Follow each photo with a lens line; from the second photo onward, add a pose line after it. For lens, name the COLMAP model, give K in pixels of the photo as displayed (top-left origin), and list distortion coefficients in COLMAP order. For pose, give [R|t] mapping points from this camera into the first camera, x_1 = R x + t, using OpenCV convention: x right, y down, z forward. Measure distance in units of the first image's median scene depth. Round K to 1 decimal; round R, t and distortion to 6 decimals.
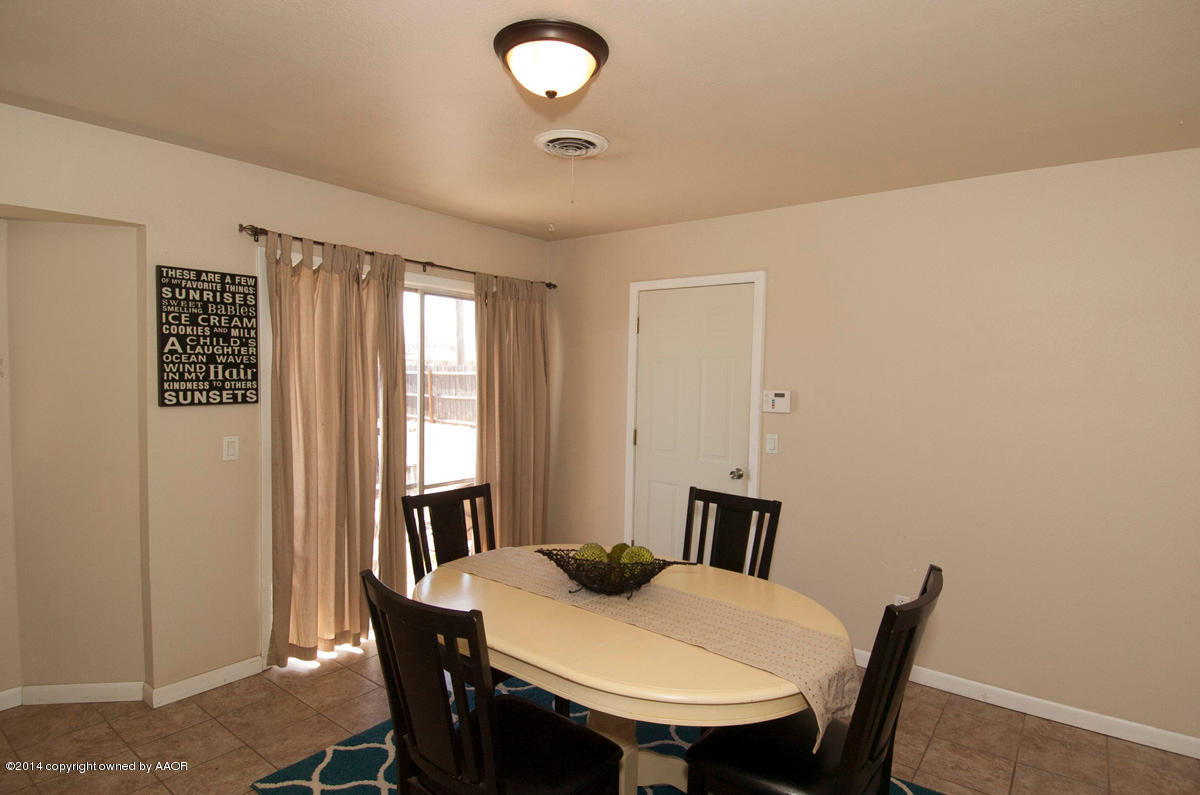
lens RADIAL K [[622.4, 0, 603.7], [0, 622.4, 414.1], [0, 0, 1]] dist [0.026706, -0.031152]
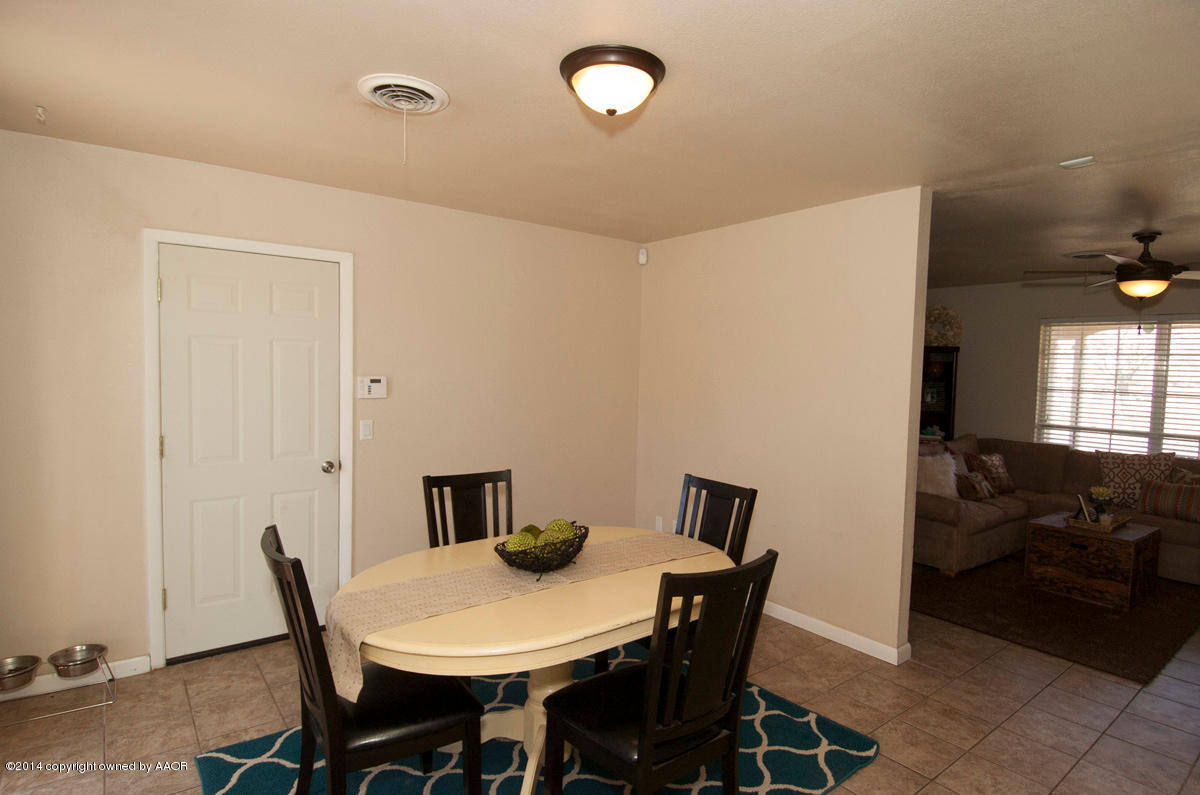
lens RADIAL K [[622.4, 0, 599.8], [0, 622.4, 403.7], [0, 0, 1]] dist [0.026706, -0.031152]
pose [[0.273260, -0.071628, 0.959270, -0.728201], [0.047261, 0.997019, 0.060984, -0.048962], [-0.960779, 0.028672, 0.275831, 0.425277]]
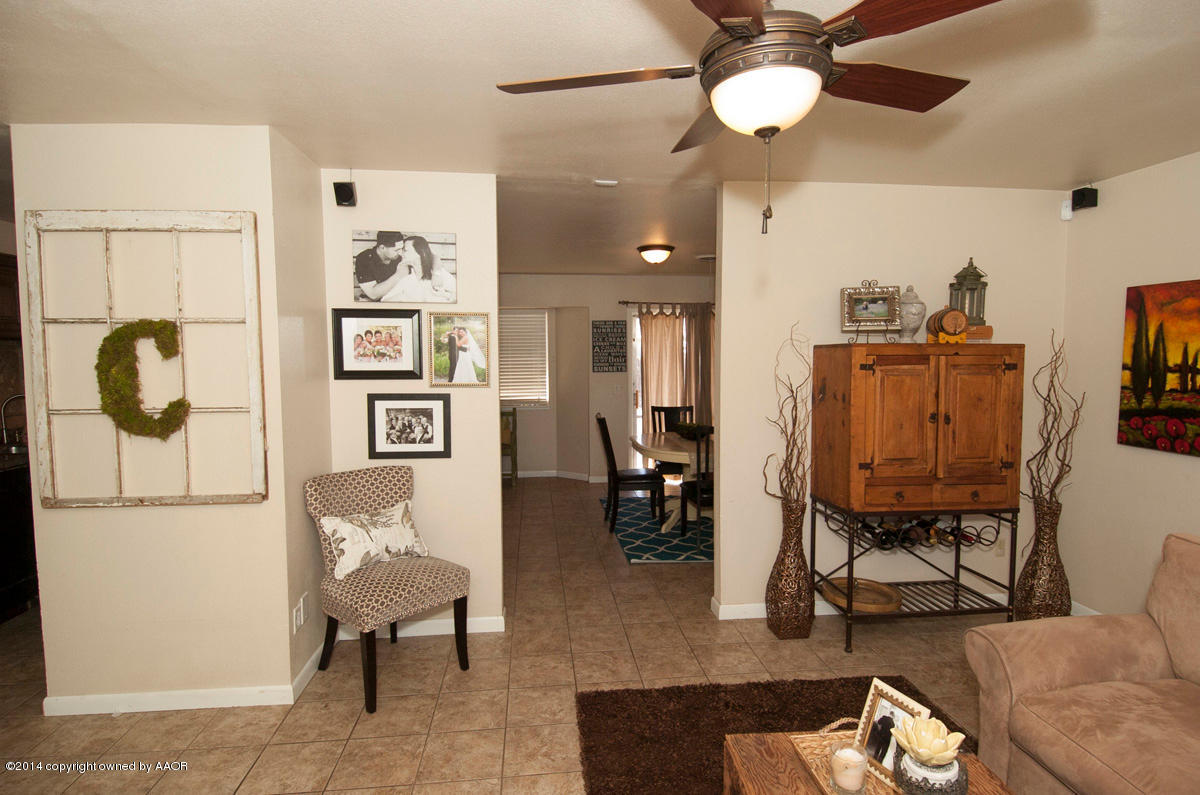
lens RADIAL K [[622.4, 0, 602.9], [0, 622.4, 397.7], [0, 0, 1]] dist [0.026706, -0.031152]
pose [[0.691051, 0.025674, -0.722350, 1.185598], [-0.031839, 0.999480, 0.005064, 0.077797], [0.722104, 0.019499, 0.691509, -0.779922]]
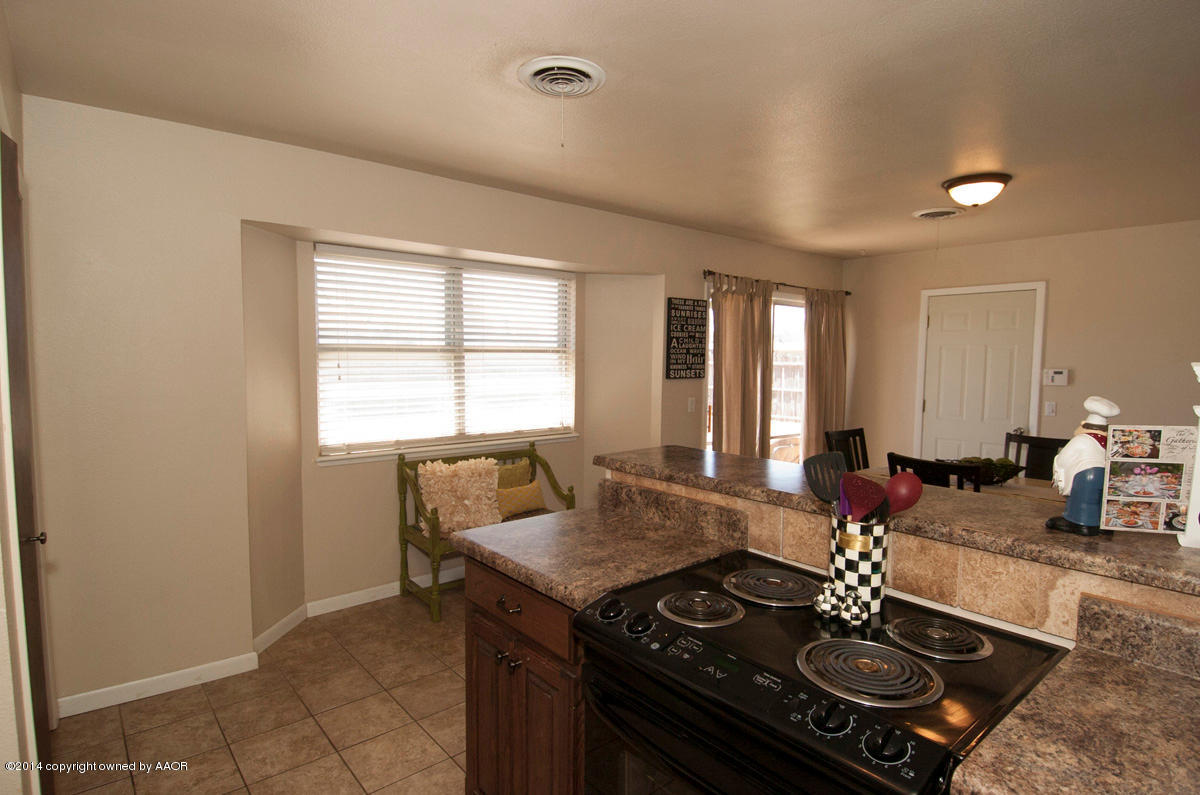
lens RADIAL K [[622.4, 0, 596.1], [0, 622.4, 397.4], [0, 0, 1]] dist [0.026706, -0.031152]
pose [[0.976255, 0.005638, -0.216550, -0.484254], [-0.006587, 0.999972, -0.003659, 0.042008], [0.216523, 0.004999, 0.976265, -0.656336]]
